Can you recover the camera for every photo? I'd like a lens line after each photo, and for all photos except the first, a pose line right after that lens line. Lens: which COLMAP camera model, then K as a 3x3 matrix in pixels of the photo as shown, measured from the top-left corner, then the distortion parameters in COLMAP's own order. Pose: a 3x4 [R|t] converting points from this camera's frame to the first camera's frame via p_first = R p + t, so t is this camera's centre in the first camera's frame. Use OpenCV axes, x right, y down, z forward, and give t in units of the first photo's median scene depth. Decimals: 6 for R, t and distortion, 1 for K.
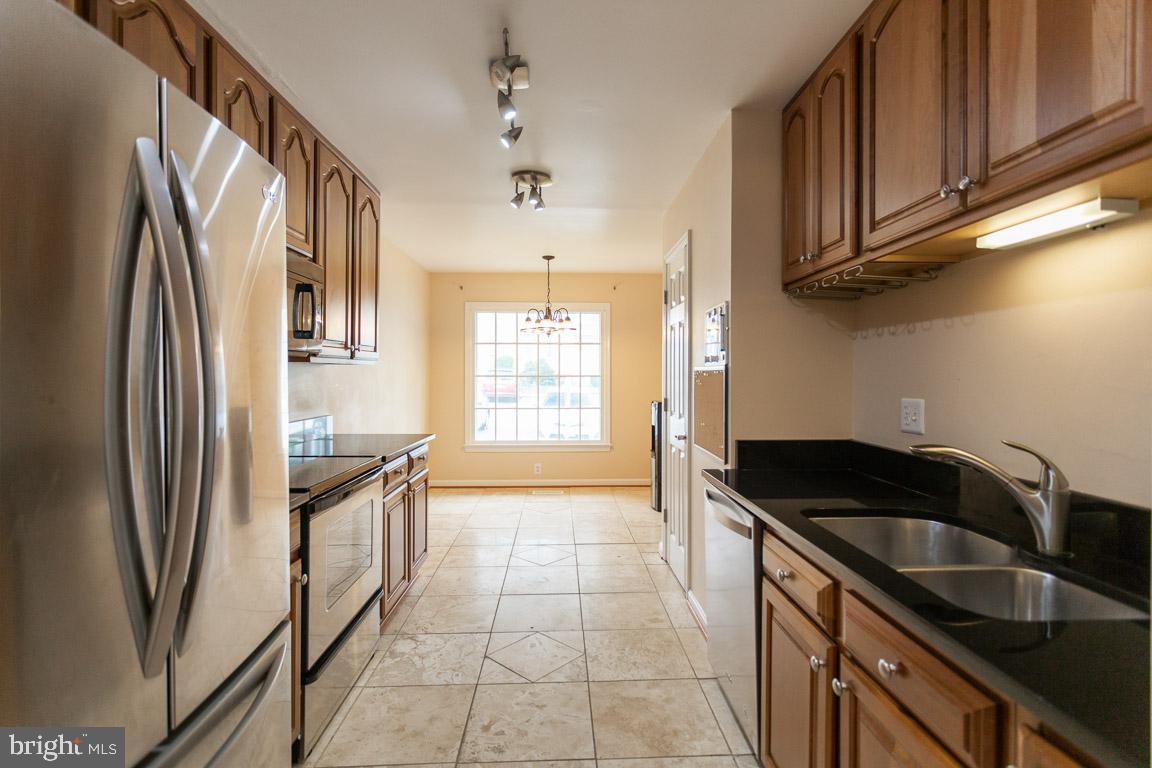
lens RADIAL K [[556.6, 0, 580.7], [0, 556.6, 377.7], [0, 0, 1]] dist [0.001538, 0.000892]
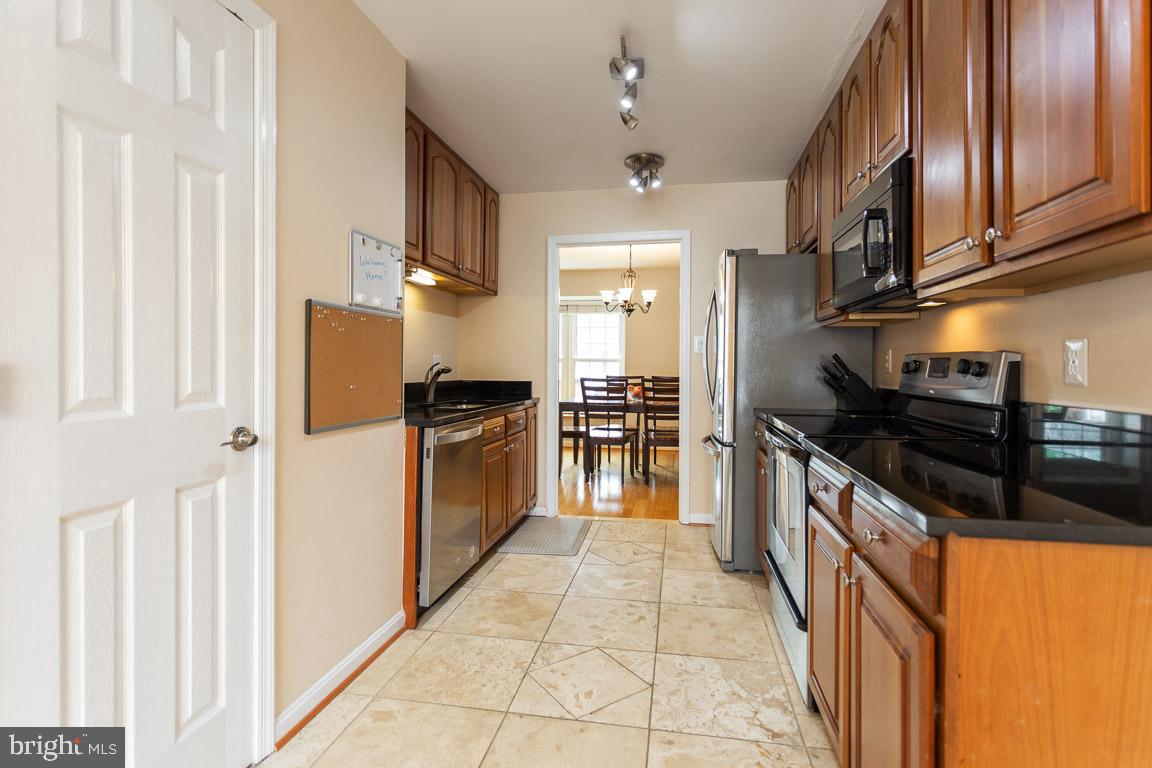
lens RADIAL K [[556.6, 0, 580.7], [0, 556.6, 377.7], [0, 0, 1]] dist [0.001538, 0.000892]
pose [[-0.976713, -0.010026, 0.214318, -0.254098], [-0.004150, 0.999604, 0.027846, 0.056661], [-0.214512, 0.026308, -0.976367, 1.900106]]
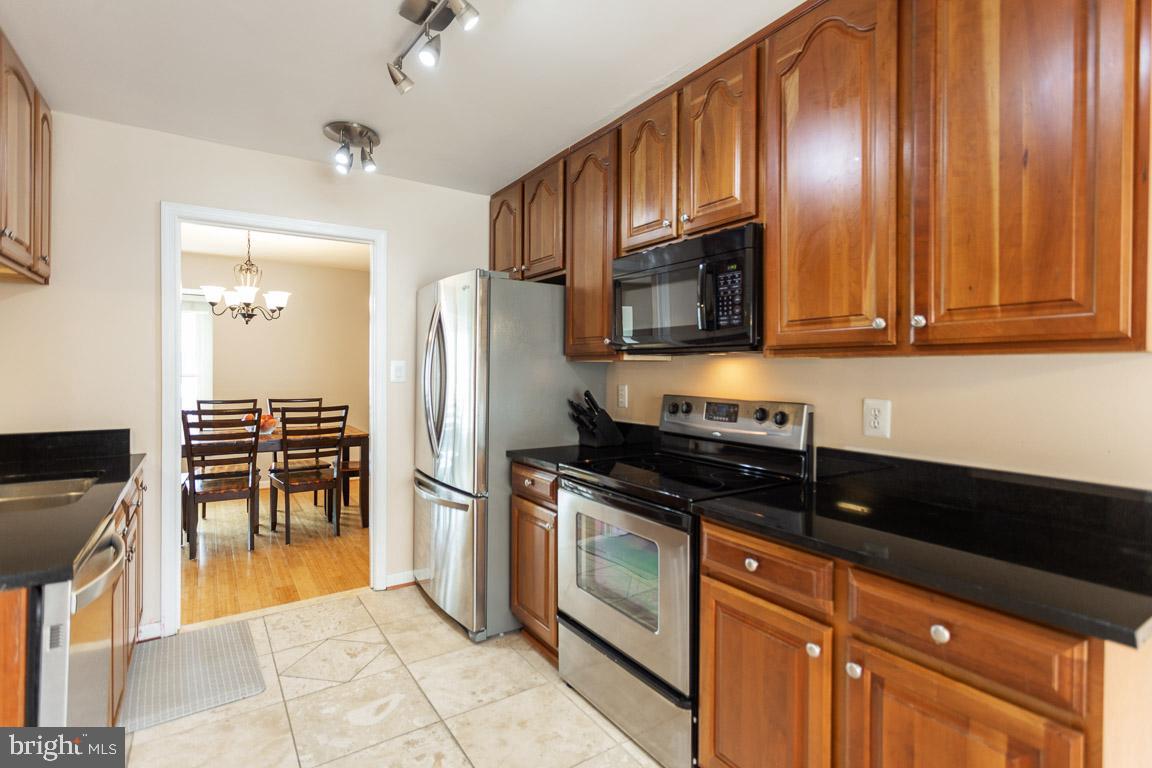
lens RADIAL K [[556.6, 0, 580.7], [0, 556.6, 377.7], [0, 0, 1]] dist [0.001538, 0.000892]
pose [[-0.849528, 0.003434, -0.527533, 0.097986], [-0.009035, 0.999737, 0.021057, -0.013621], [0.527467, 0.022655, -0.849274, 1.620636]]
